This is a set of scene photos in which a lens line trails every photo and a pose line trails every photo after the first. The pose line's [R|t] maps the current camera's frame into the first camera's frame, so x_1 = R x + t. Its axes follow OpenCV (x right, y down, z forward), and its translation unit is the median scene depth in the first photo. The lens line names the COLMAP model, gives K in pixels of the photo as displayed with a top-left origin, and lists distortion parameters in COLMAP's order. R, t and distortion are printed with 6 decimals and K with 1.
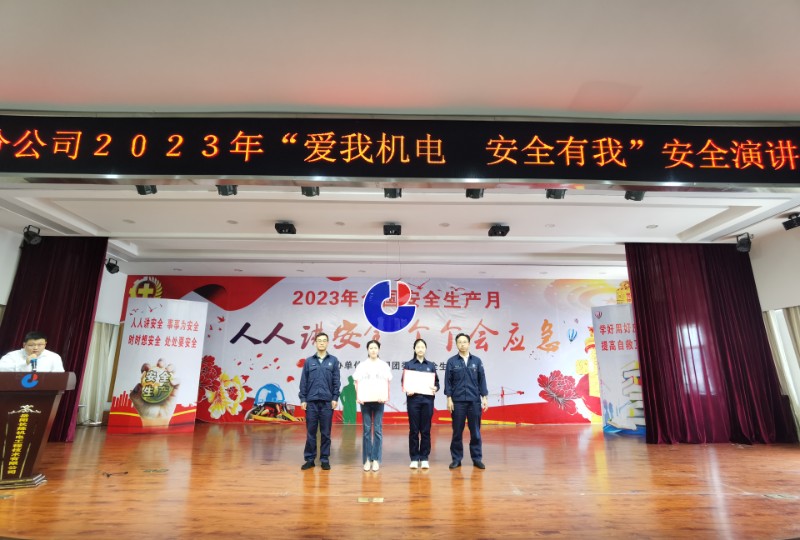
lens RADIAL K [[420.5, 0, 399.8], [0, 420.5, 269.6], [0, 0, 1]] dist [-0.031352, 0.016805]
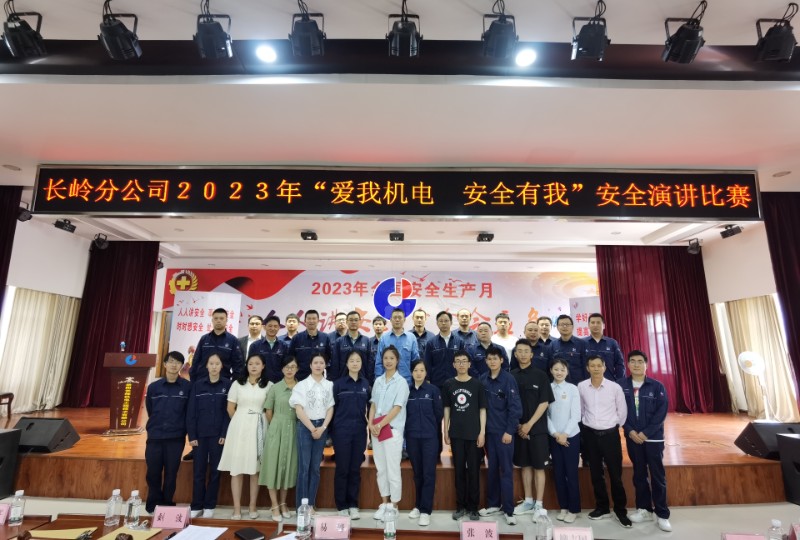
lens RADIAL K [[420.5, 0, 399.8], [0, 420.5, 269.9], [0, 0, 1]] dist [-0.031352, 0.016805]
pose [[0.999831, -0.000064, -0.018374, 0.022468], [0.000946, 0.998847, 0.047992, -0.100762], [0.018350, -0.048001, 0.998679, -0.367532]]
